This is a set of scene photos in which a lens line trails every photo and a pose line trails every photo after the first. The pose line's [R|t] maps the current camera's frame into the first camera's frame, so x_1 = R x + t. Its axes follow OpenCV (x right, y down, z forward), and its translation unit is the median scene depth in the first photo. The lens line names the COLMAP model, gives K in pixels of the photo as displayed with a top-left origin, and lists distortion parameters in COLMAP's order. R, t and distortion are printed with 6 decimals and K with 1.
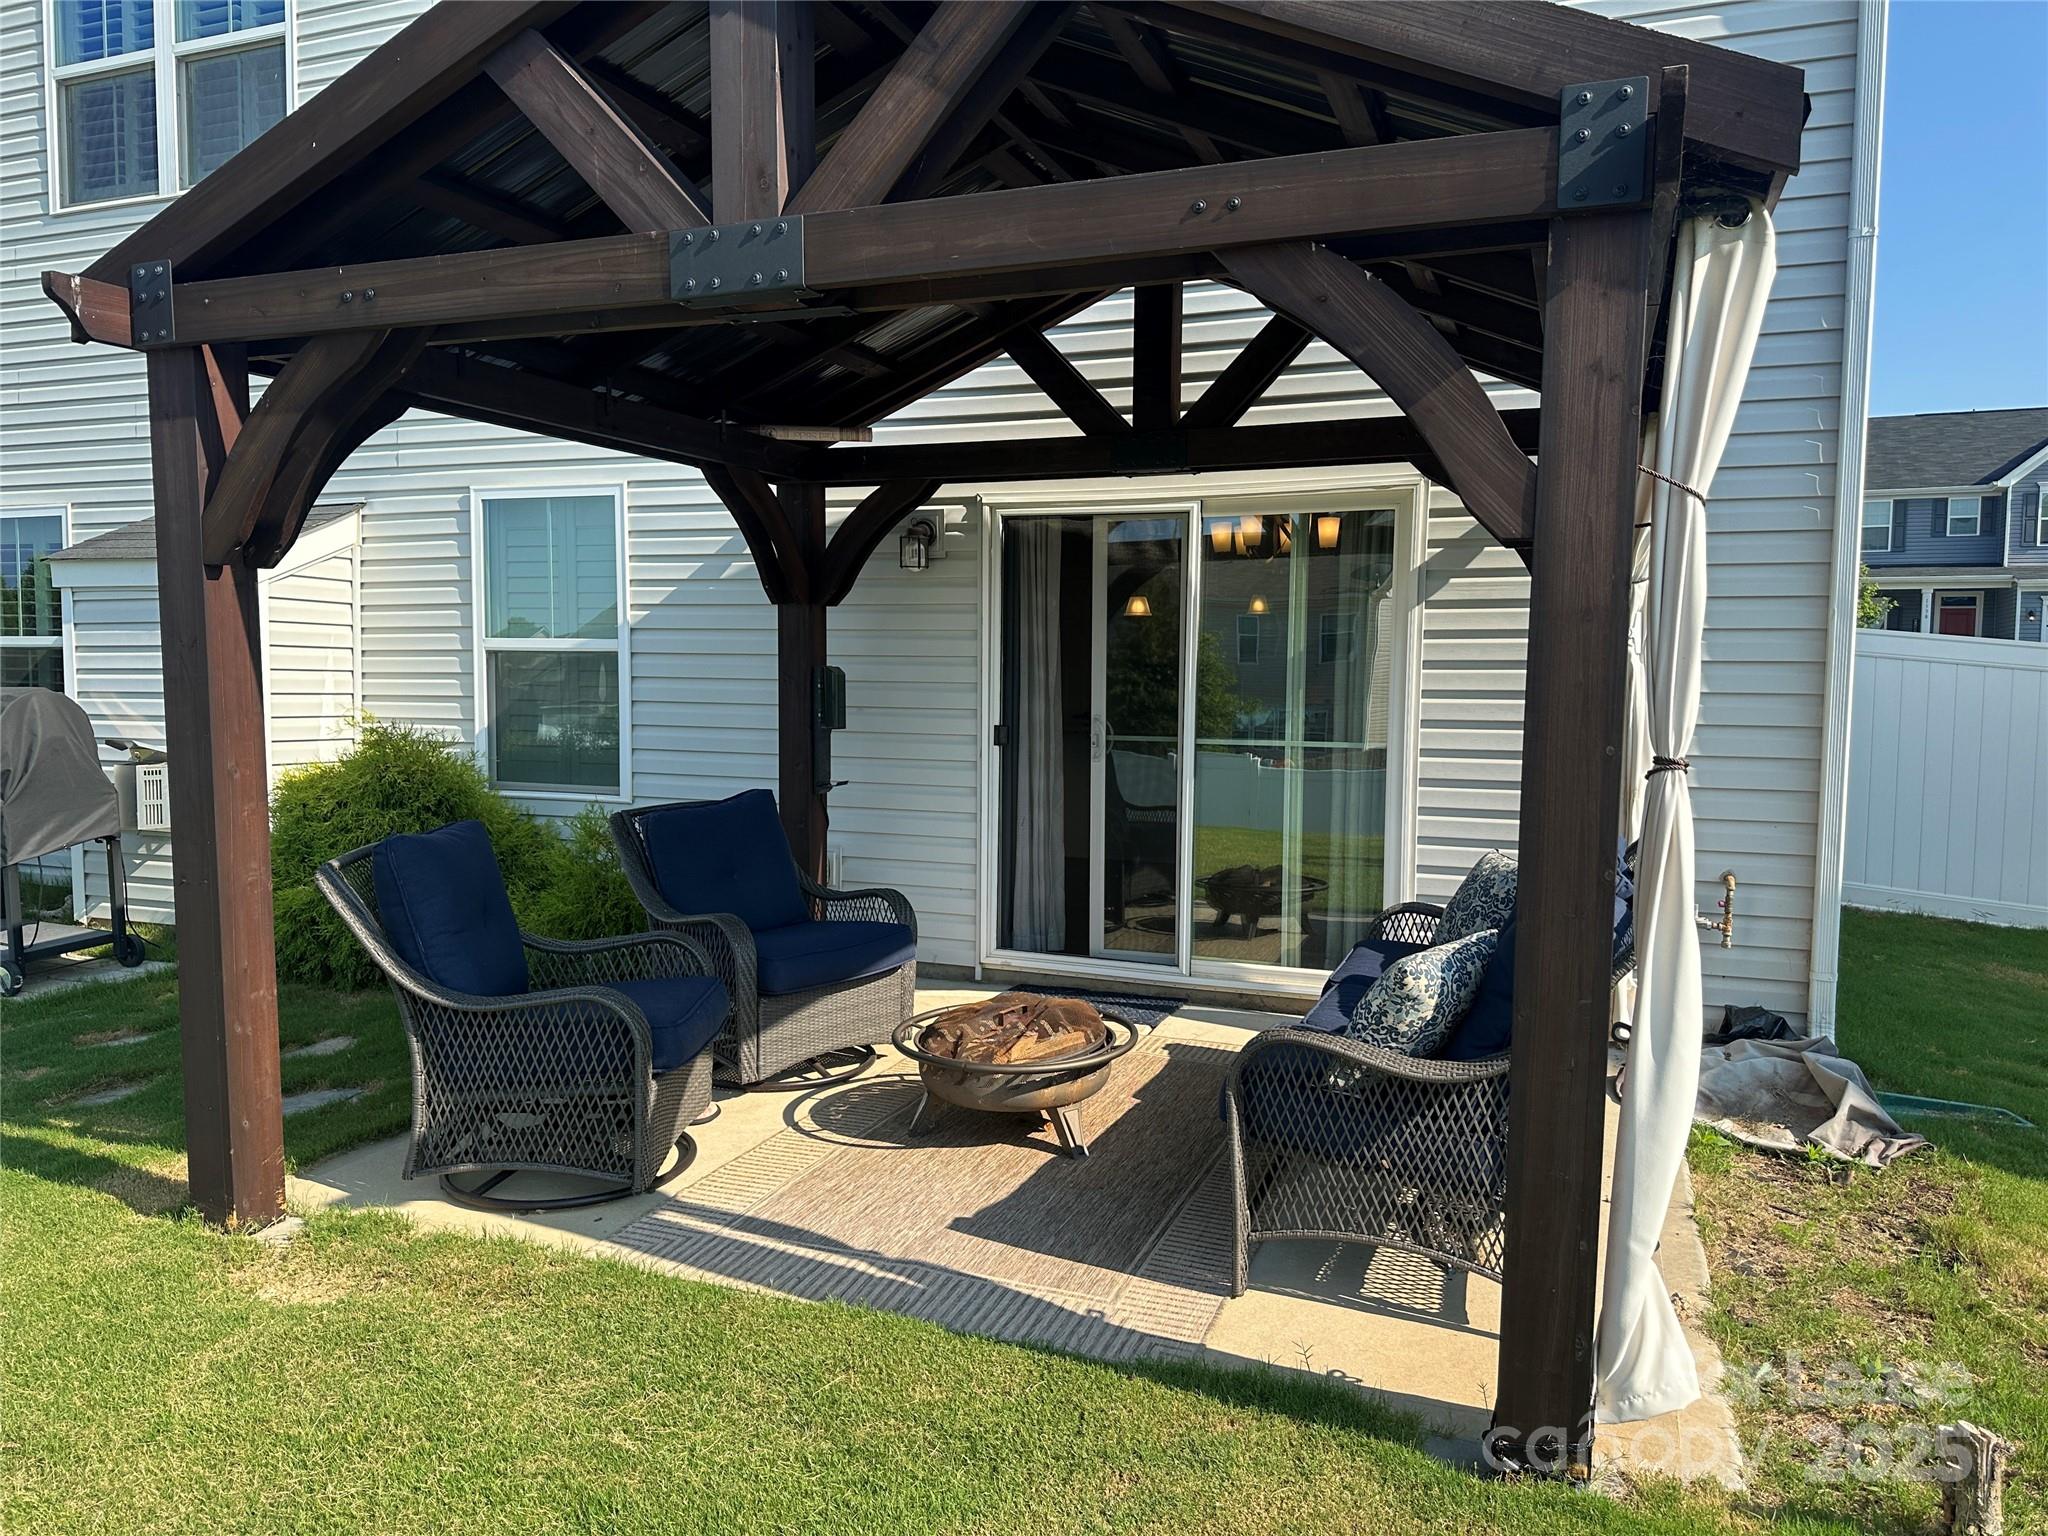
lens RADIAL K [[1404.6, 0, 1024.0], [0, 1404.6, 768.0], [0, 0, 1]] dist [0.001558, 0.000773]
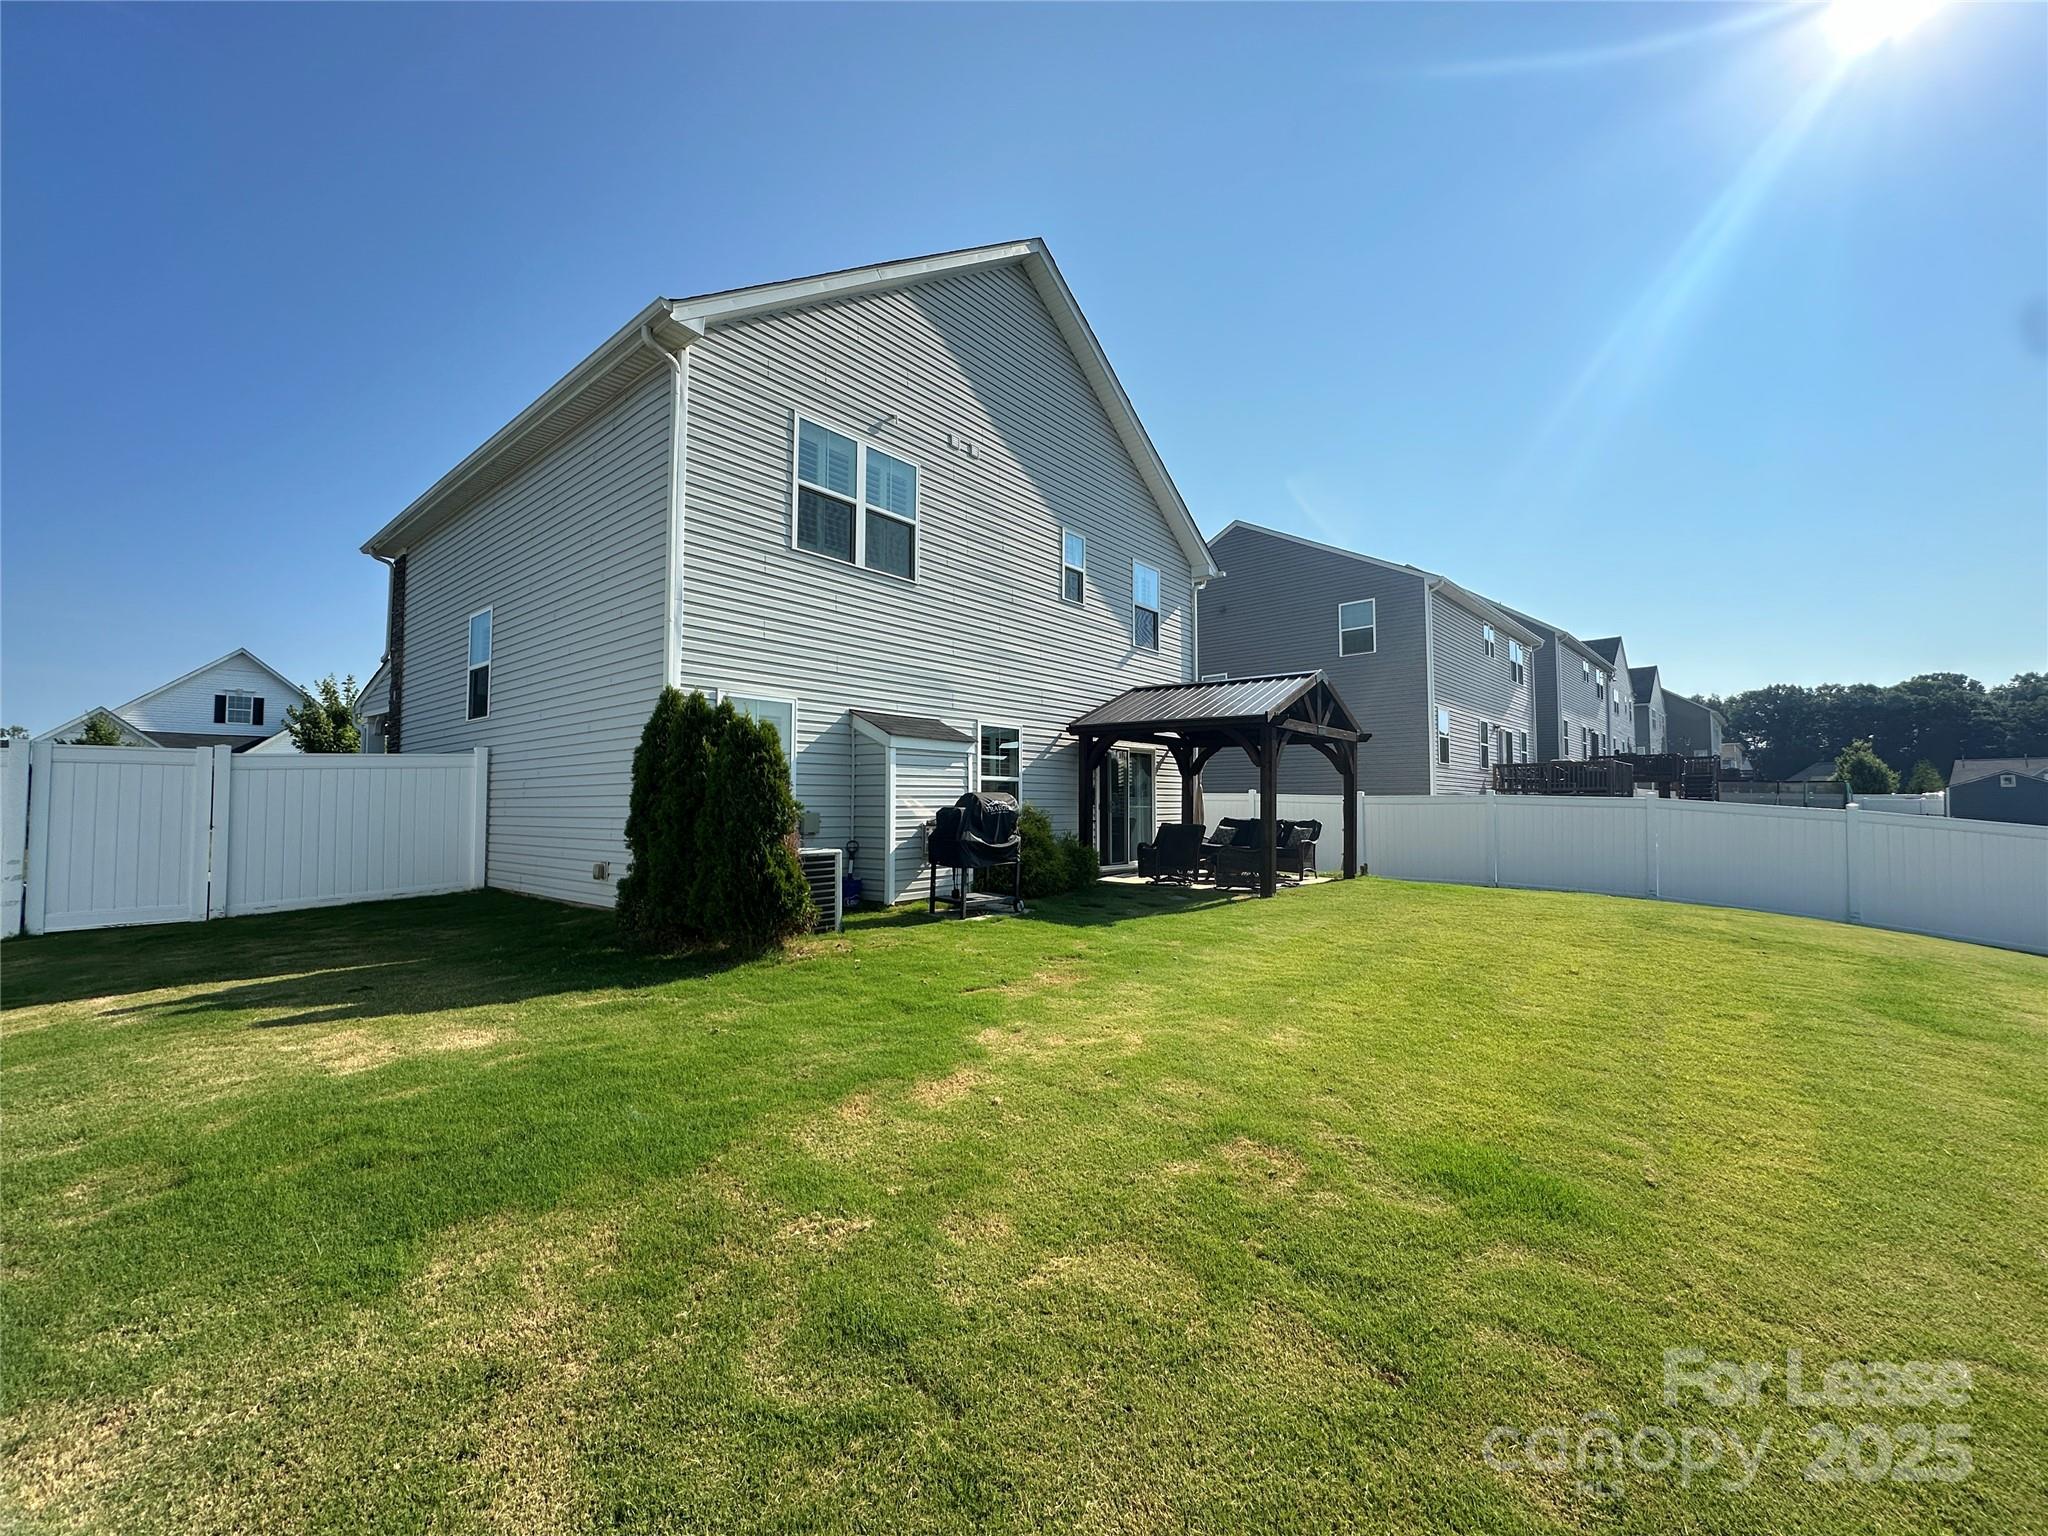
lens RADIAL K [[816.0, 0, 1024.0], [0, 816.0, 768.0], [0, 0, 1]] dist [0.000041, -0.000001]
pose [[0.333109, 0.033732, 0.942285, -1.915169], [0.061984, 0.996415, -0.057582, -0.012345], [-0.940849, 0.077588, 0.329823, 0.427471]]
